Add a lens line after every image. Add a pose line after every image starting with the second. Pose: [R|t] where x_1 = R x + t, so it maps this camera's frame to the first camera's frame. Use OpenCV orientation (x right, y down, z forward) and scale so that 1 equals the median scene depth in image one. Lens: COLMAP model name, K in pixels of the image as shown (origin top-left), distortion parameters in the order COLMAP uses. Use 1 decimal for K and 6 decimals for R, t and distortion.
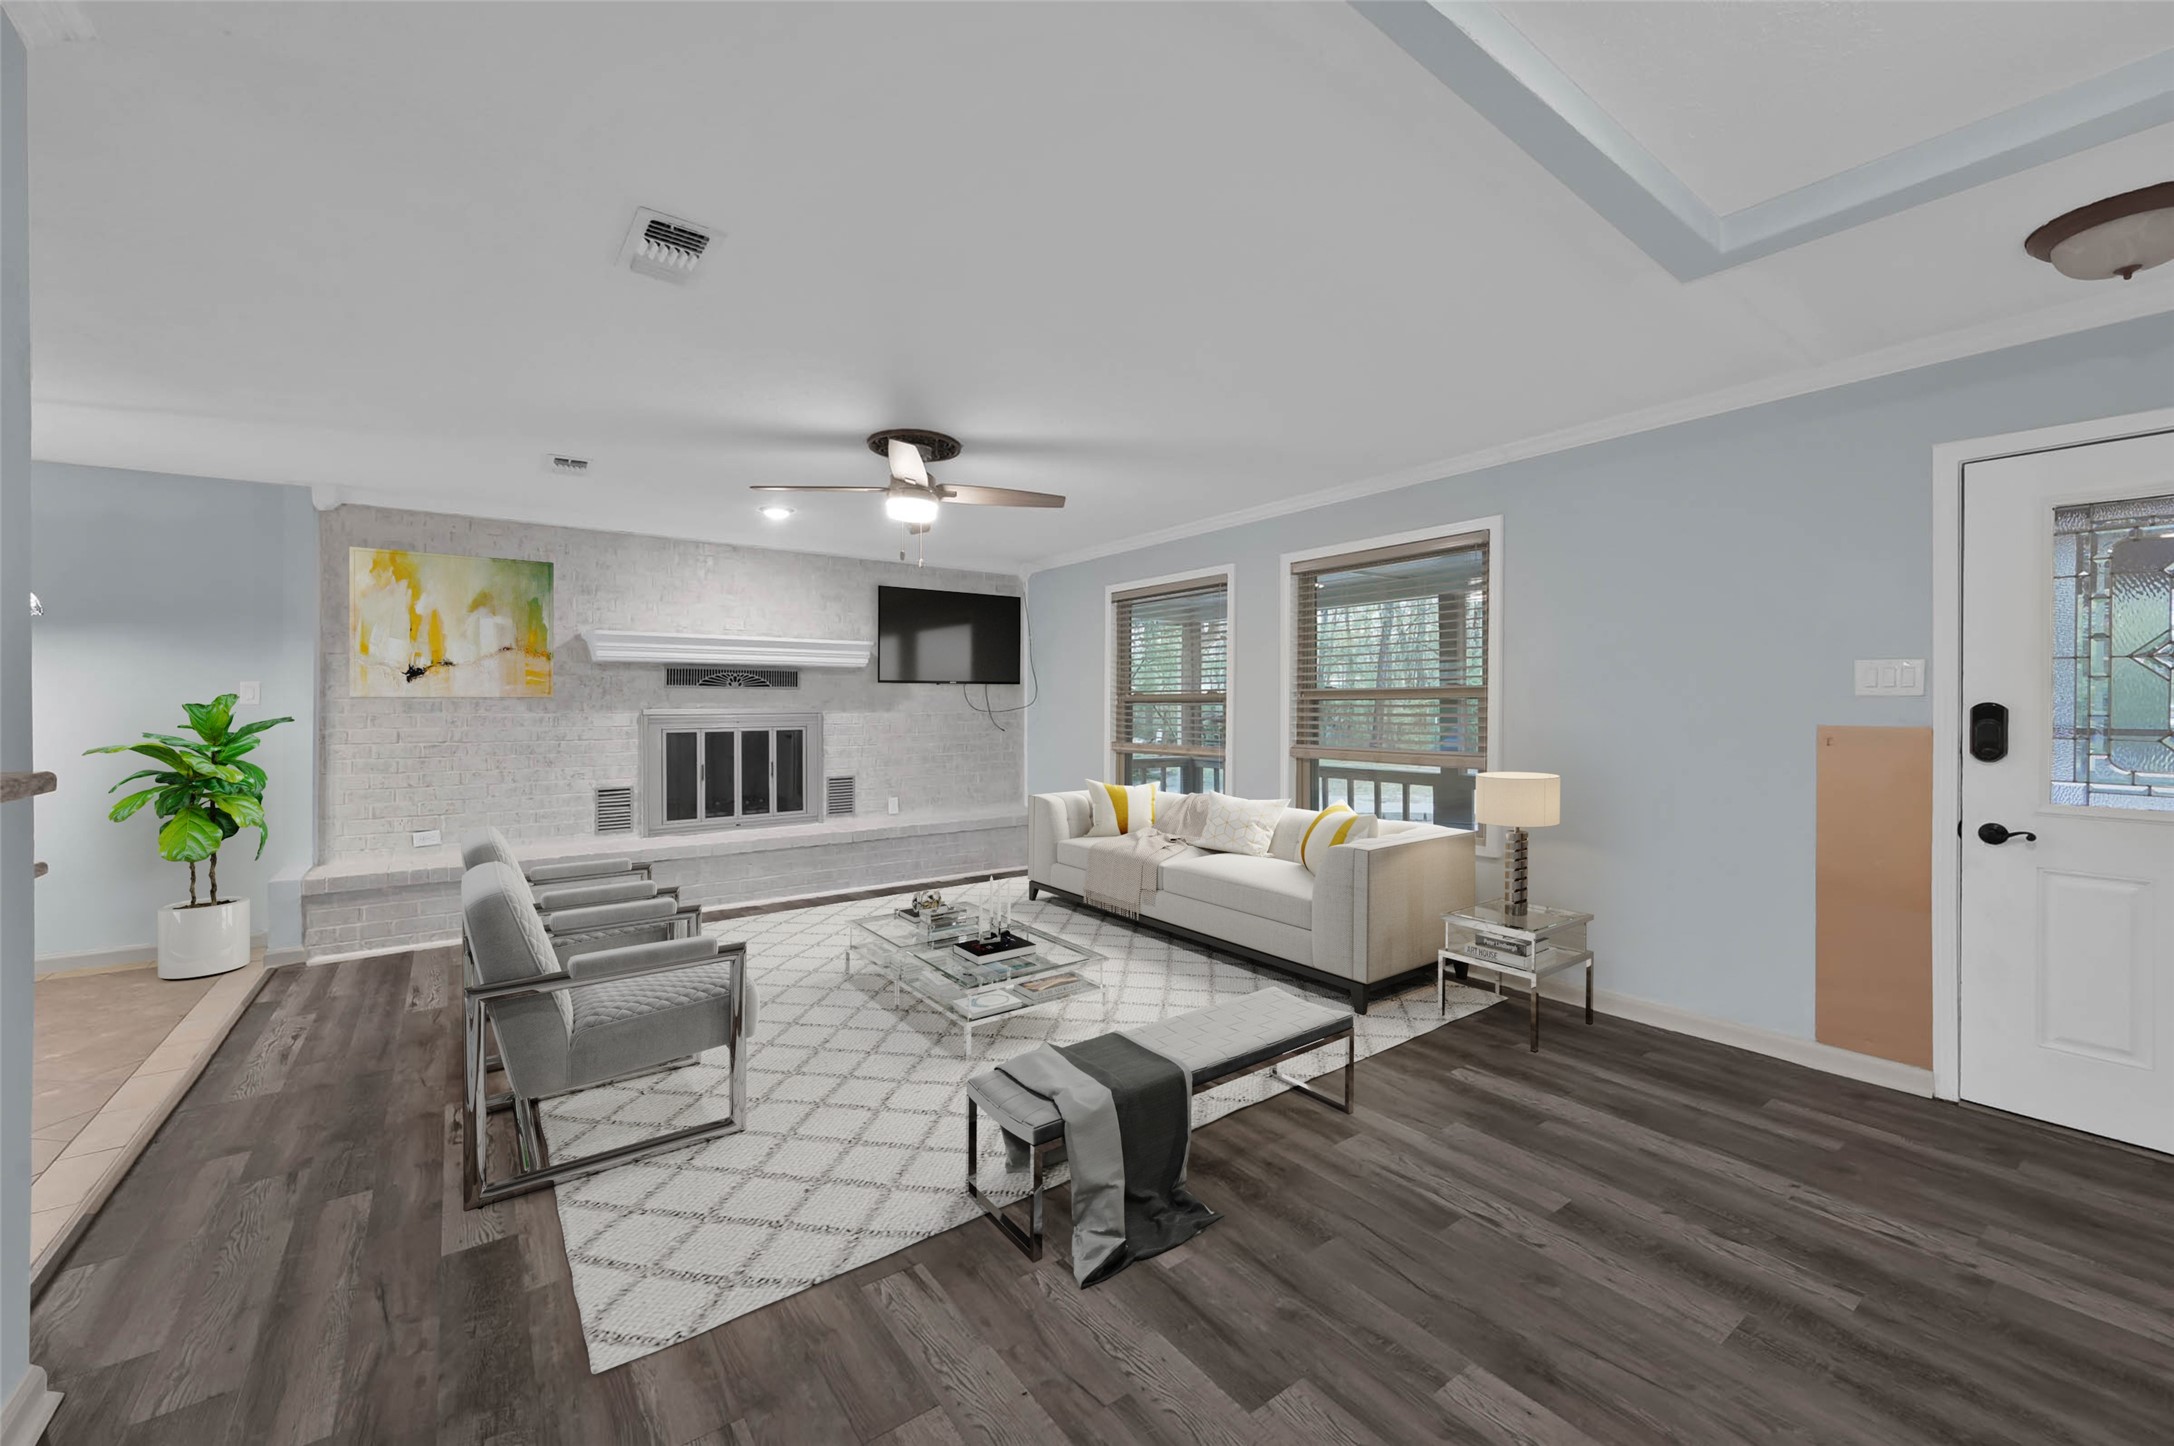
lens RADIAL K [[866.7, 0, 1086.7], [0, 866.7, 715.3], [0, 0, 1]] dist [-0.000508, 0.000157]
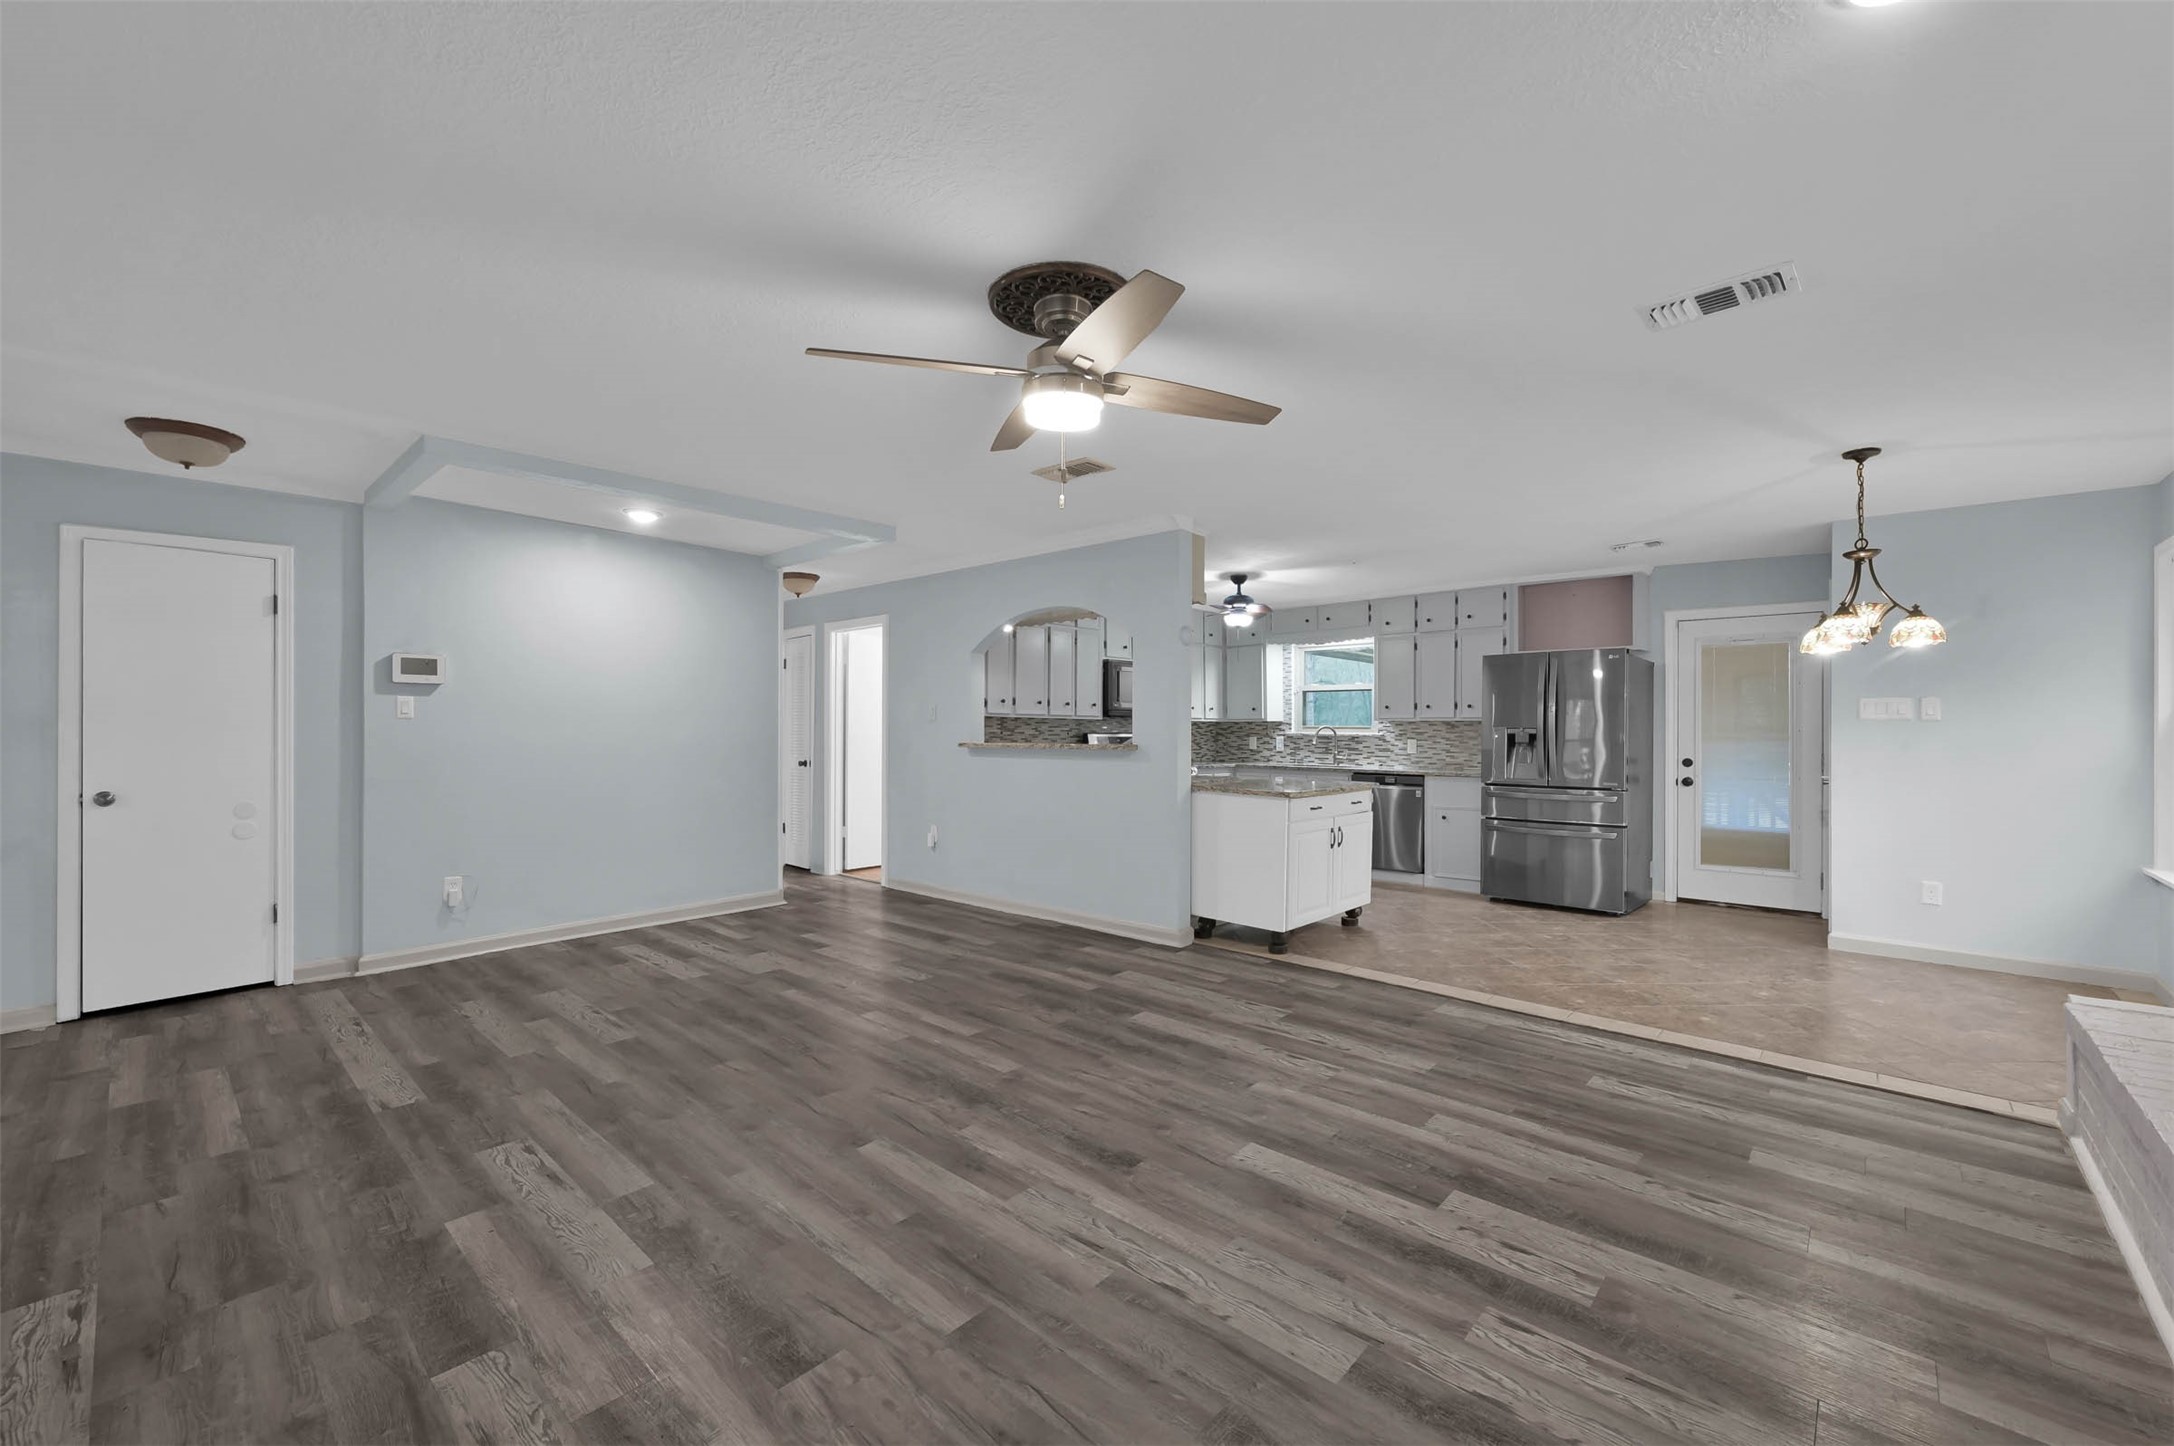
lens RADIAL K [[859.2, 0, 1087.0], [0, 859.2, 723.0], [0, 0, 1]] dist [-0.003734, 0.000171]
pose [[-0.979224, -0.003610, -0.202751, -0.065430], [-0.004230, 0.999988, 0.002624, -0.009689], [0.202739, 0.003428, -0.979227, 1.145244]]
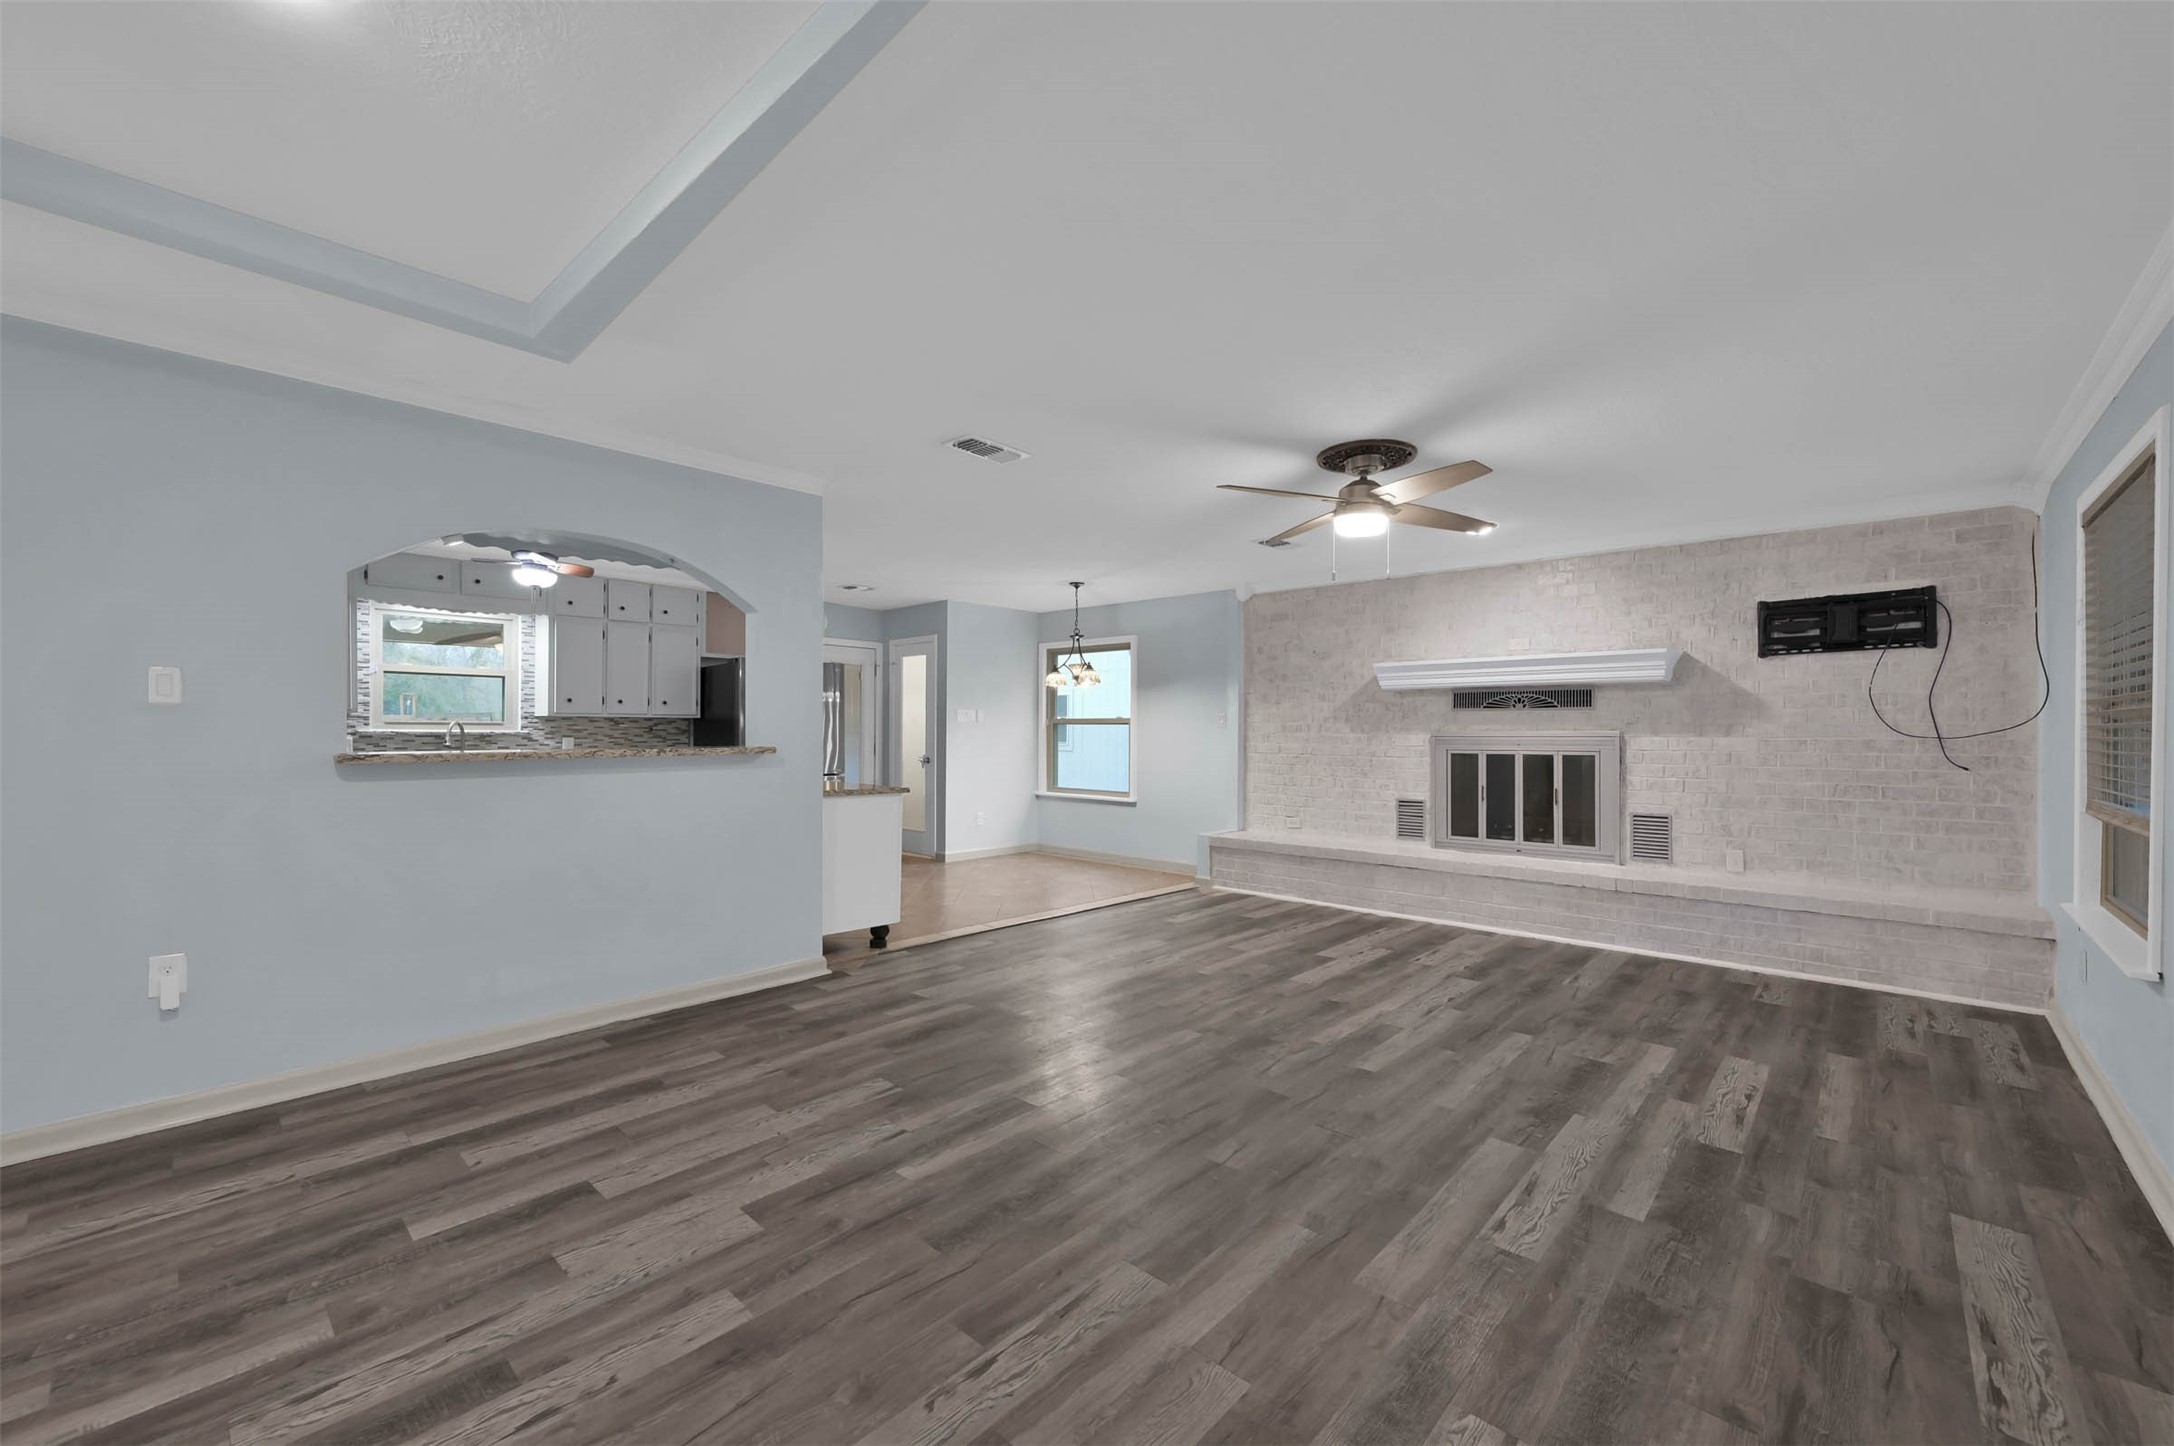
lens RADIAL K [[866.7, 0, 1086.7], [0, 866.7, 715.3], [0, 0, 1]] dist [-0.000508, 0.000157]
pose [[0.191027, -0.014860, -0.981472, 0.494362], [-0.013811, 0.999746, -0.017825, -0.001272], [0.981488, 0.016961, 0.190773, 0.363443]]
